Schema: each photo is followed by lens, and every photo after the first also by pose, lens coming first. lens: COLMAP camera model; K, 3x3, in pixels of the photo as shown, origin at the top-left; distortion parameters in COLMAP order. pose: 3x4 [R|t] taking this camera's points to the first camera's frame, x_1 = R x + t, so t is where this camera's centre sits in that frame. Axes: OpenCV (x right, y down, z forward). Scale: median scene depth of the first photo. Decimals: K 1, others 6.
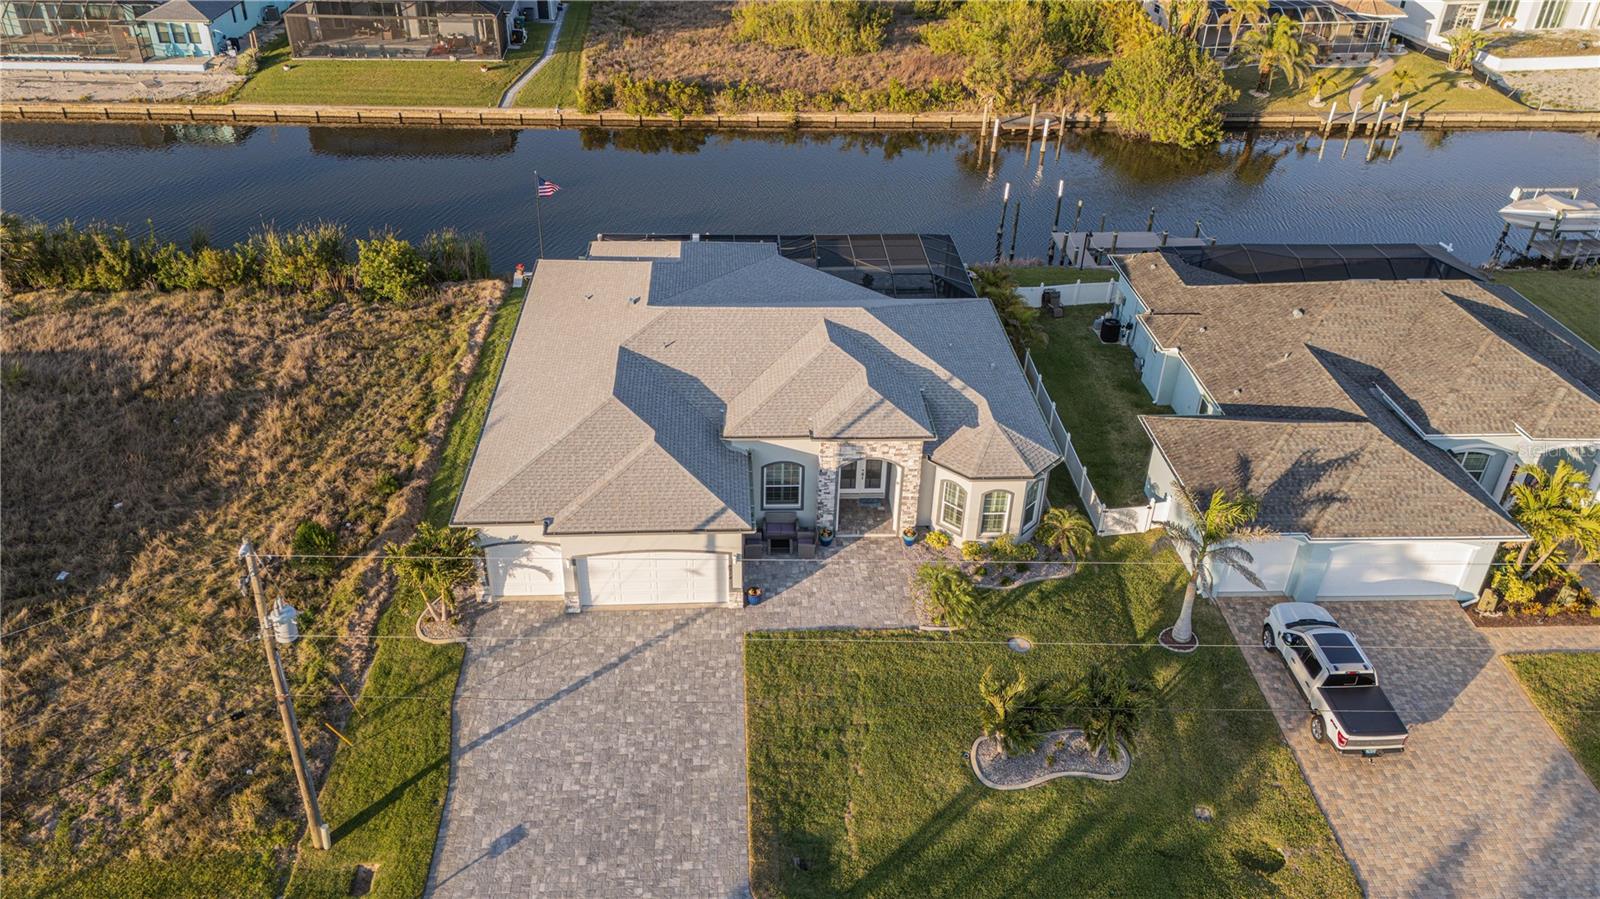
lens RADIAL K [[1168.7, 0, 783.6], [0, 1168.7, 451.7], [0, 0, 1]] dist [0.034591, -0.009312]
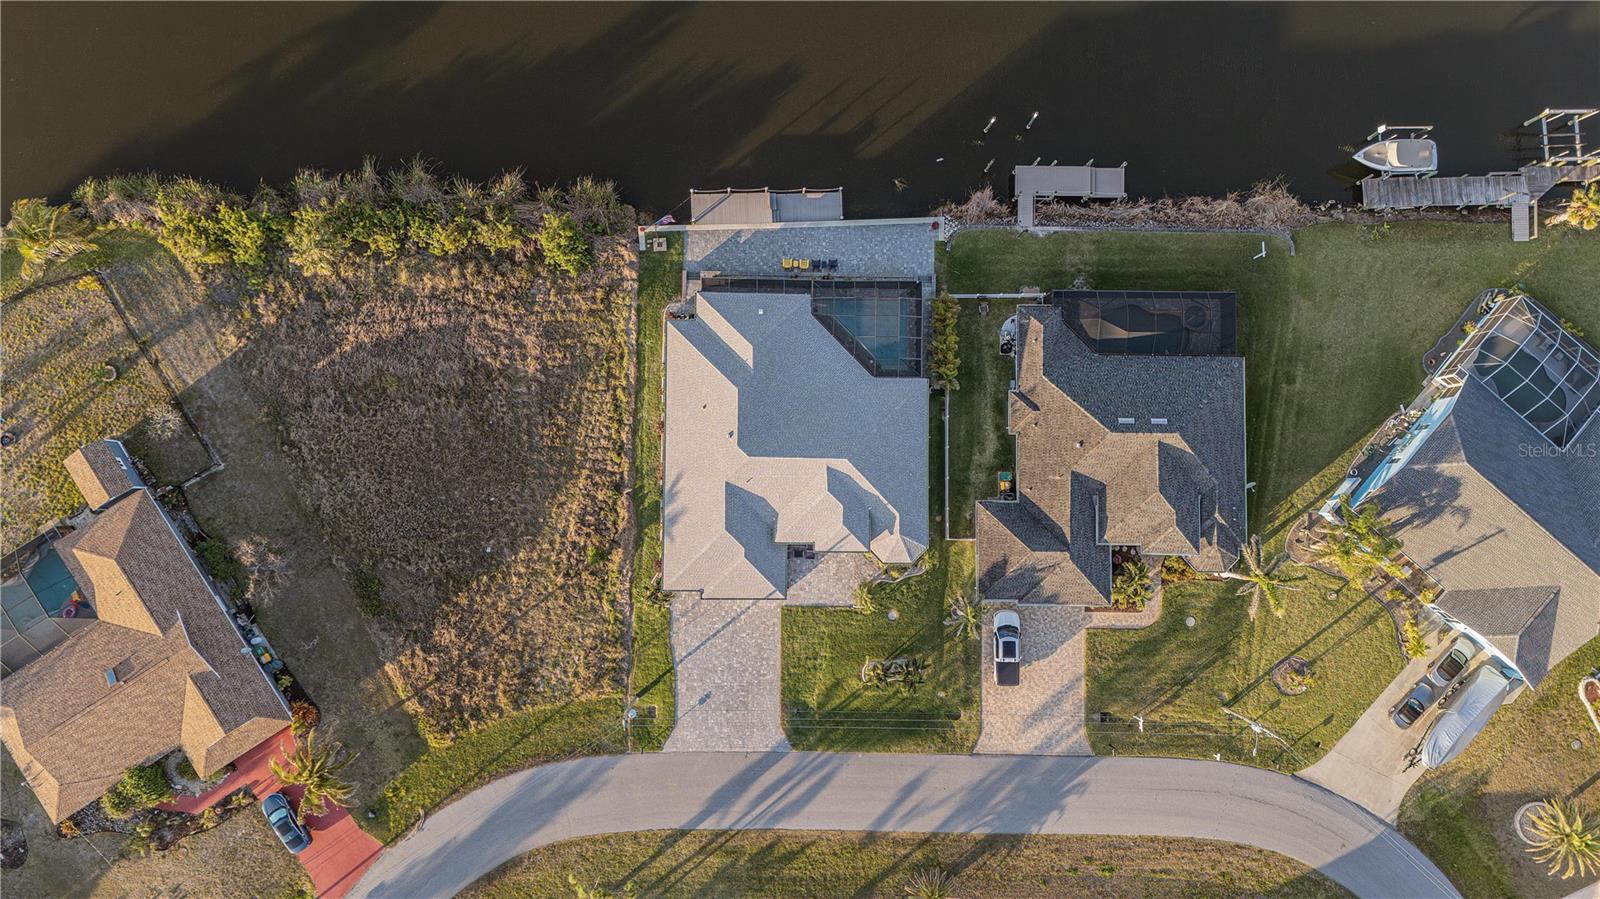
lens RADIAL K [[1128.6, 0, 775.6], [0, 1128.6, 445.3], [0, 0, 1]] dist [0.057741, -0.004109]
pose [[0.998443, 0.055786, -0.000521, -0.059311], [-0.032575, 0.590556, 0.806339, -1.853245], [0.045290, -0.805066, 0.591453, -0.125332]]
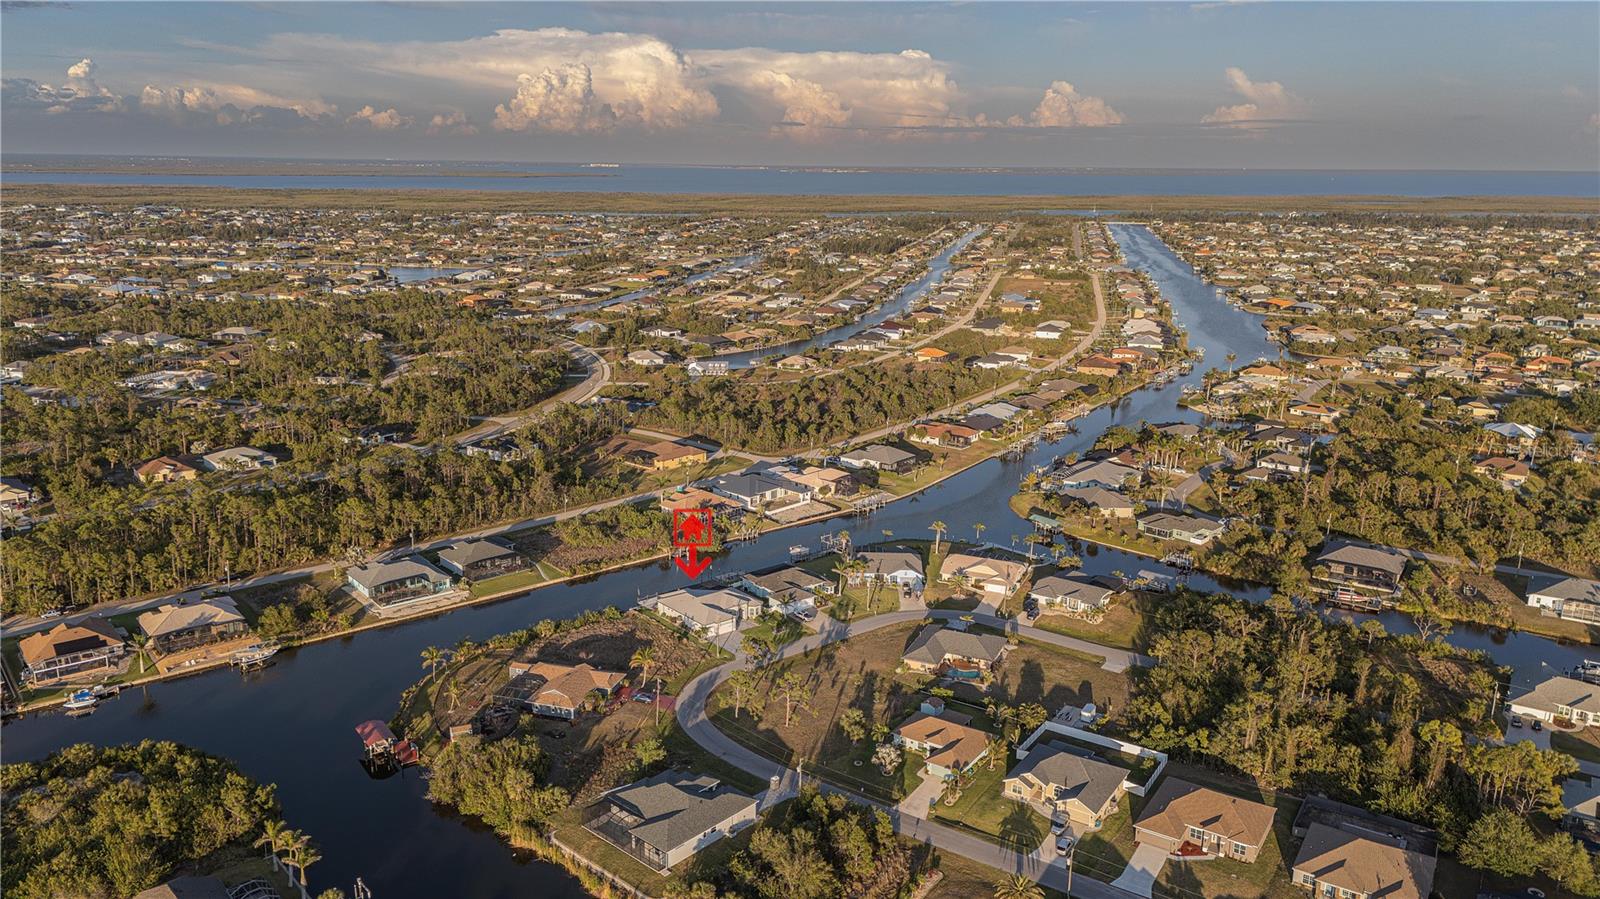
lens RADIAL K [[1128.6, 0, 775.6], [0, 1128.6, 445.3], [0, 0, 1]] dist [0.057741, -0.004109]
pose [[0.809051, -0.154660, 0.567025, -3.531447], [0.324944, 0.921604, -0.212266, 0.625145], [-0.489744, 0.355985, 0.795880, -4.968488]]
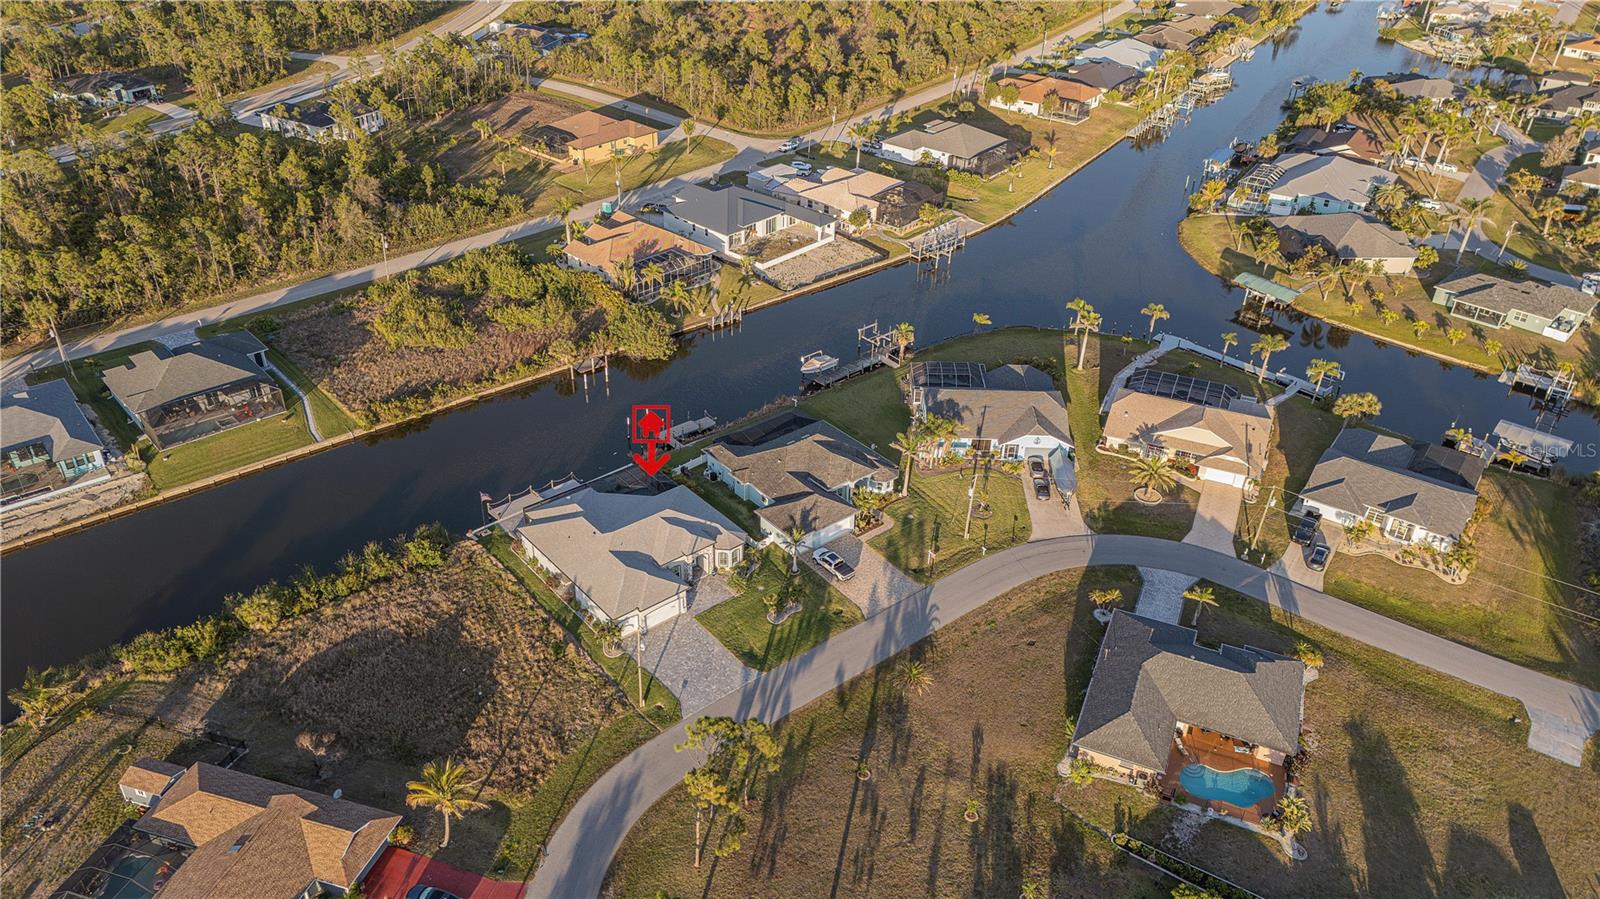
lens RADIAL K [[1168.7, 0, 783.6], [0, 1168.7, 451.7], [0, 0, 1]] dist [0.034591, -0.009312]
pose [[0.804516, -0.323408, 0.498158, -1.282758], [0.320850, 0.942484, 0.093700, -0.501652], [-0.499809, 0.084451, 0.862009, -1.980906]]
